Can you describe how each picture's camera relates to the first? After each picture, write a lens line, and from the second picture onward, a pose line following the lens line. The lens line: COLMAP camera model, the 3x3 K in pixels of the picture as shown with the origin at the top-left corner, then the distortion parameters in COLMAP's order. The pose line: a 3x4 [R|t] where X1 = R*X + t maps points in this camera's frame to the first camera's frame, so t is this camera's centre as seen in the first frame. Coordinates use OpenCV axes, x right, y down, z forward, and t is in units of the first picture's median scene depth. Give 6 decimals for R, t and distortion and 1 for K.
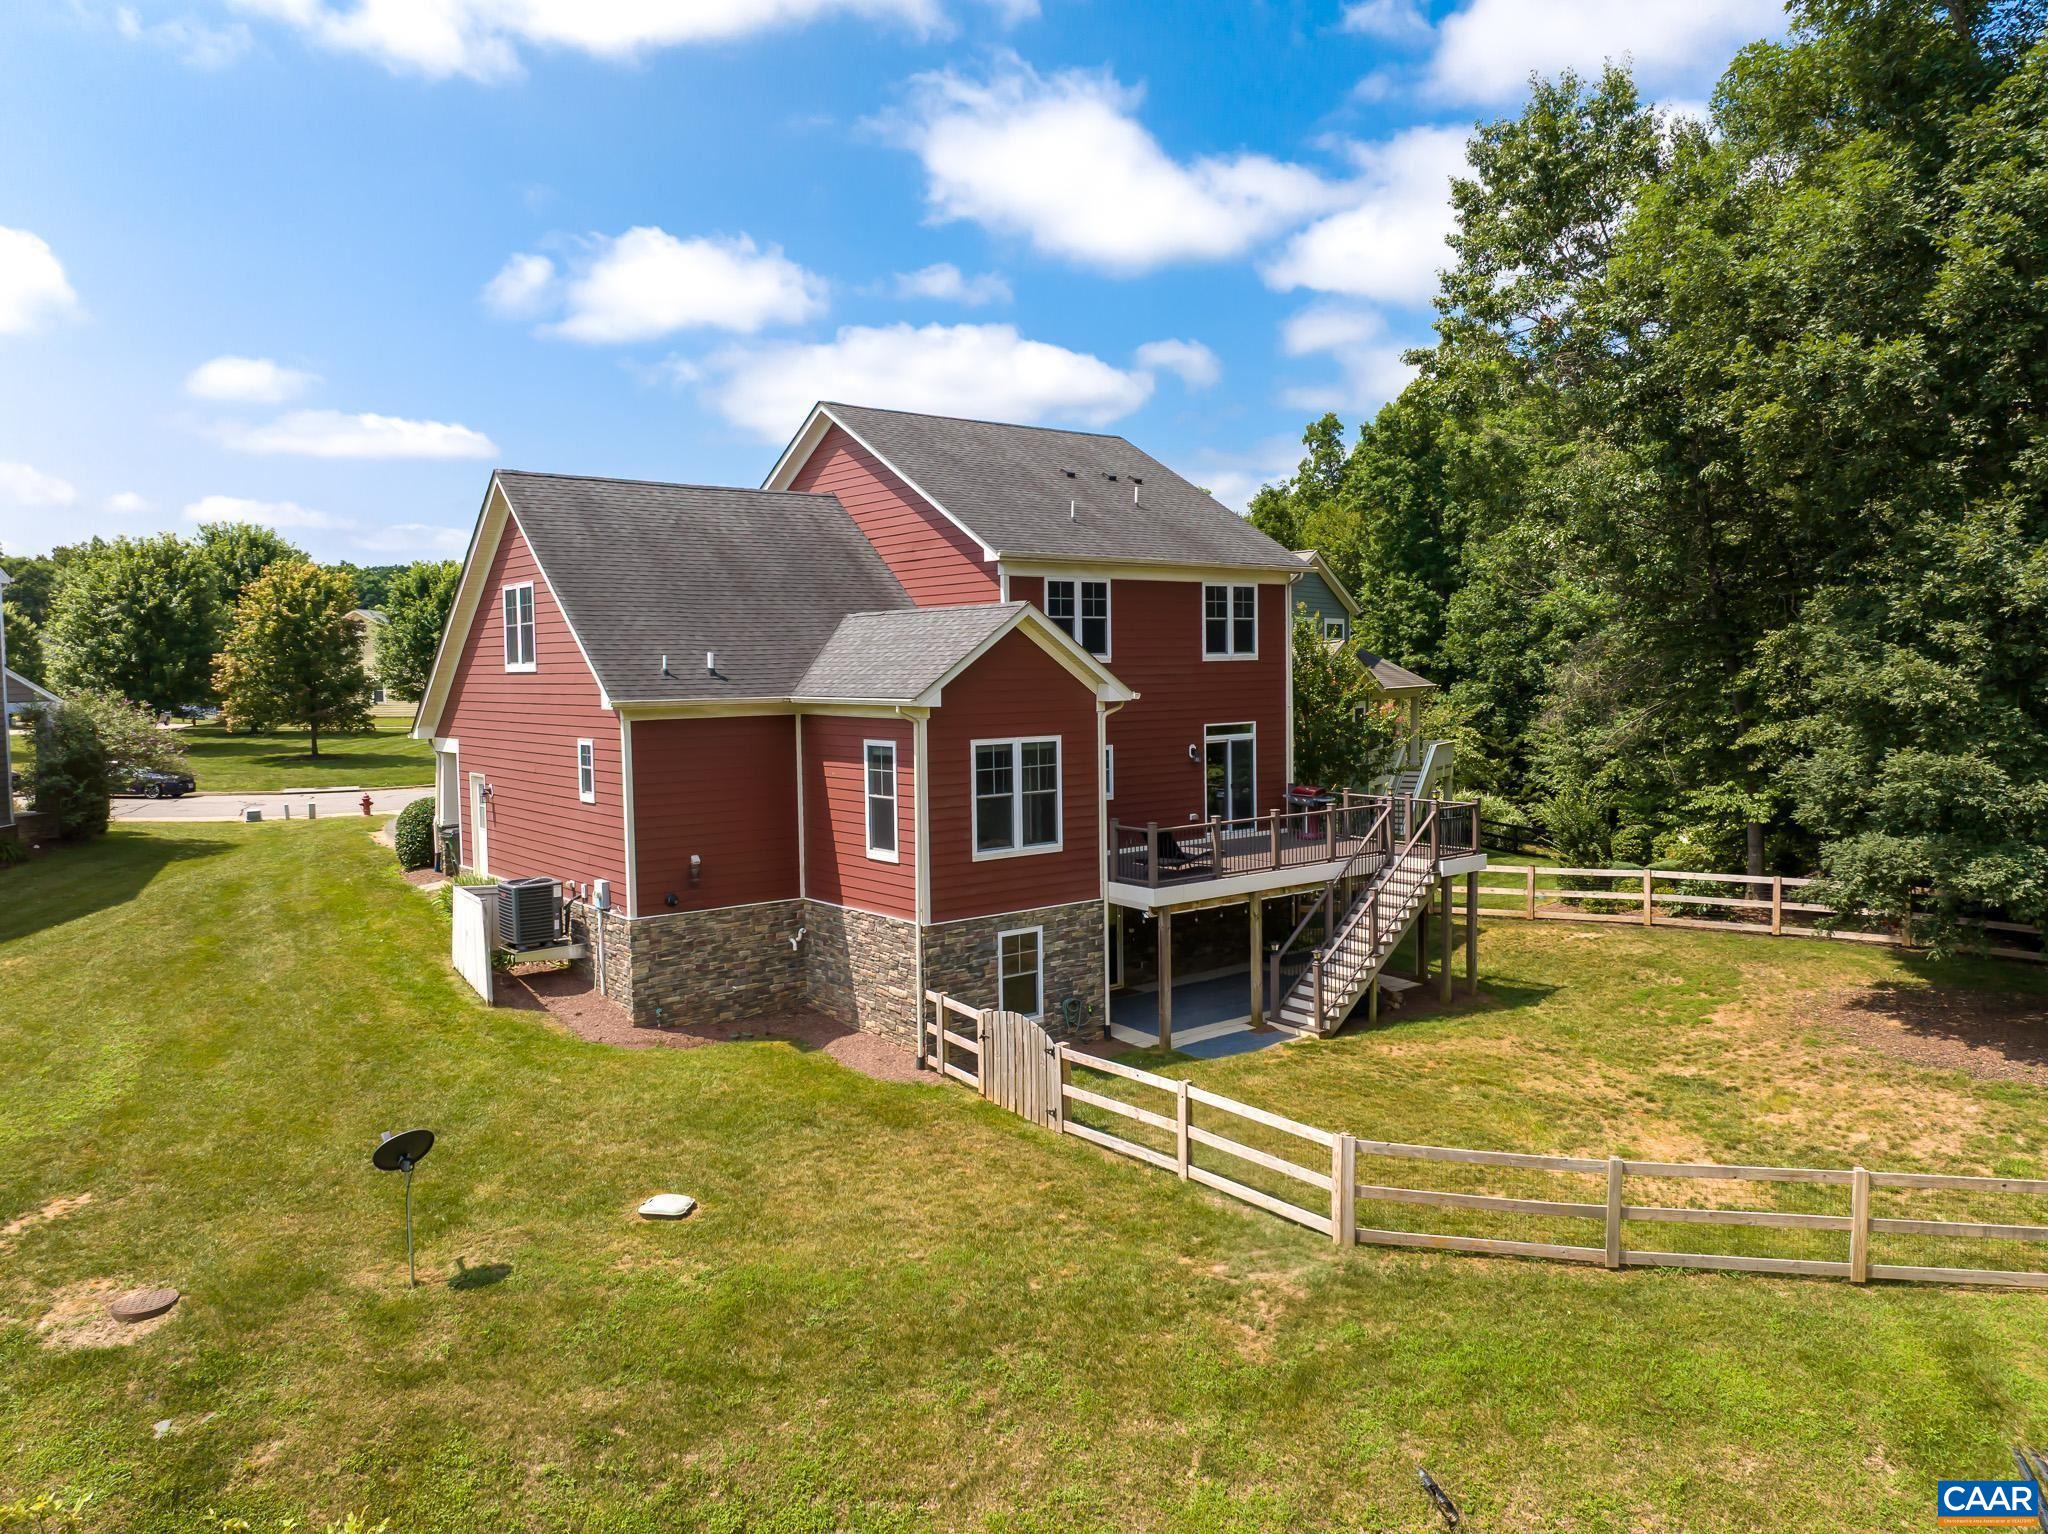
lens RADIAL K [[1431.5, 0, 1030.7], [0, 1431.5, 754.0], [0, 0, 1]] dist [-0.008840, -0.042476]
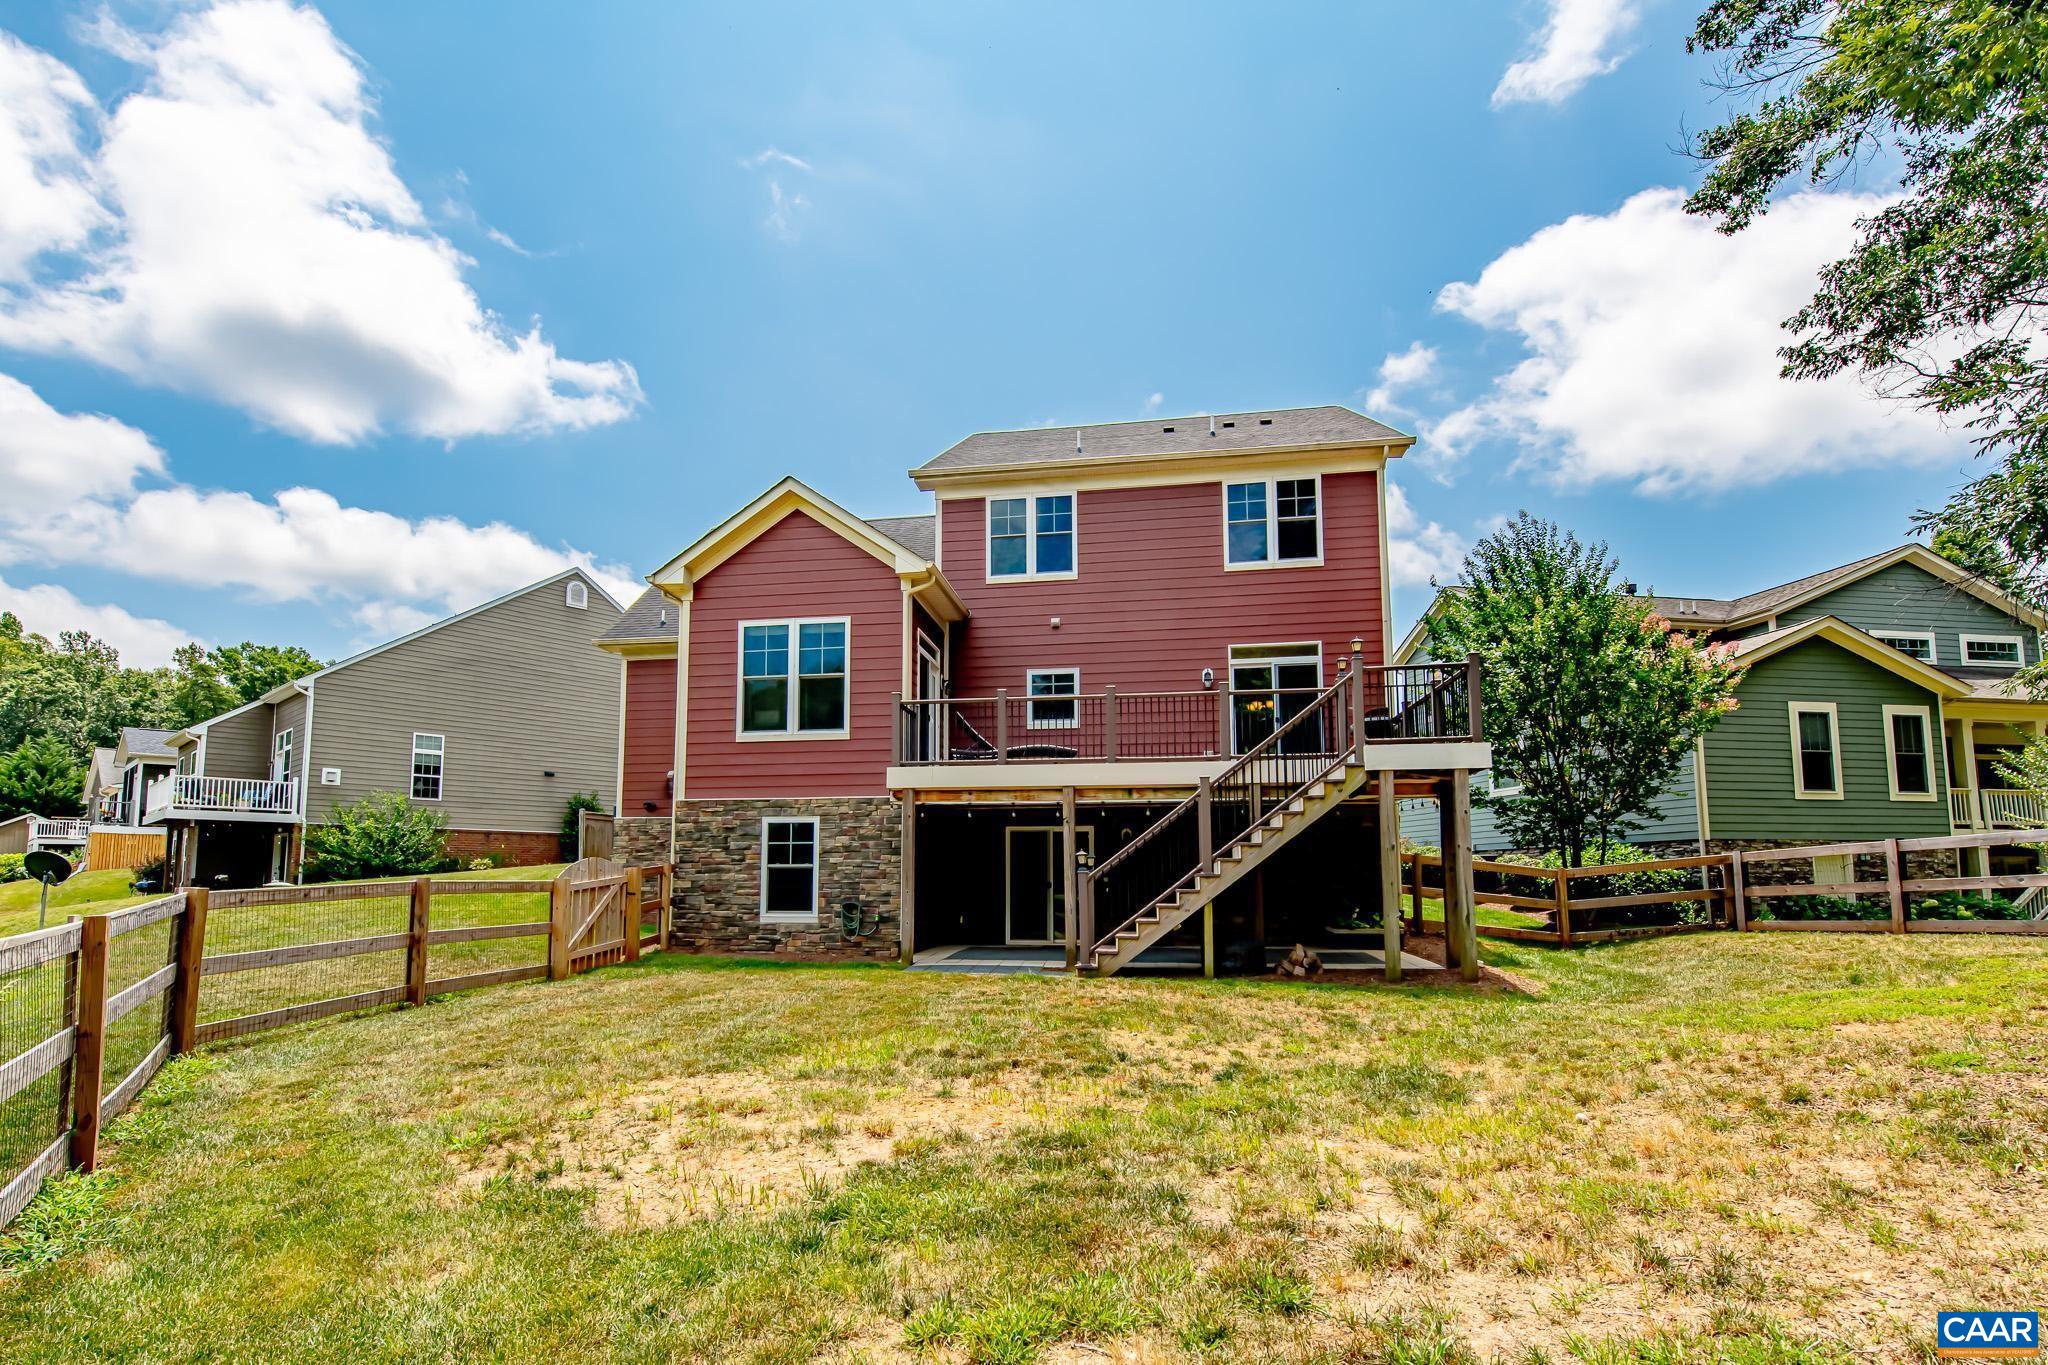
lens RADIAL K [[966.8, 0, 1023.0], [0, 966.8, 817.0], [0, 0, 1]] dist [-0.003127, -0.000385]
pose [[0.673360, -0.046114, -0.737875, 0.559081], [-0.052372, 0.992570, -0.109824, 0.181608], [0.737457, 0.112595, 0.665942, 0.676971]]
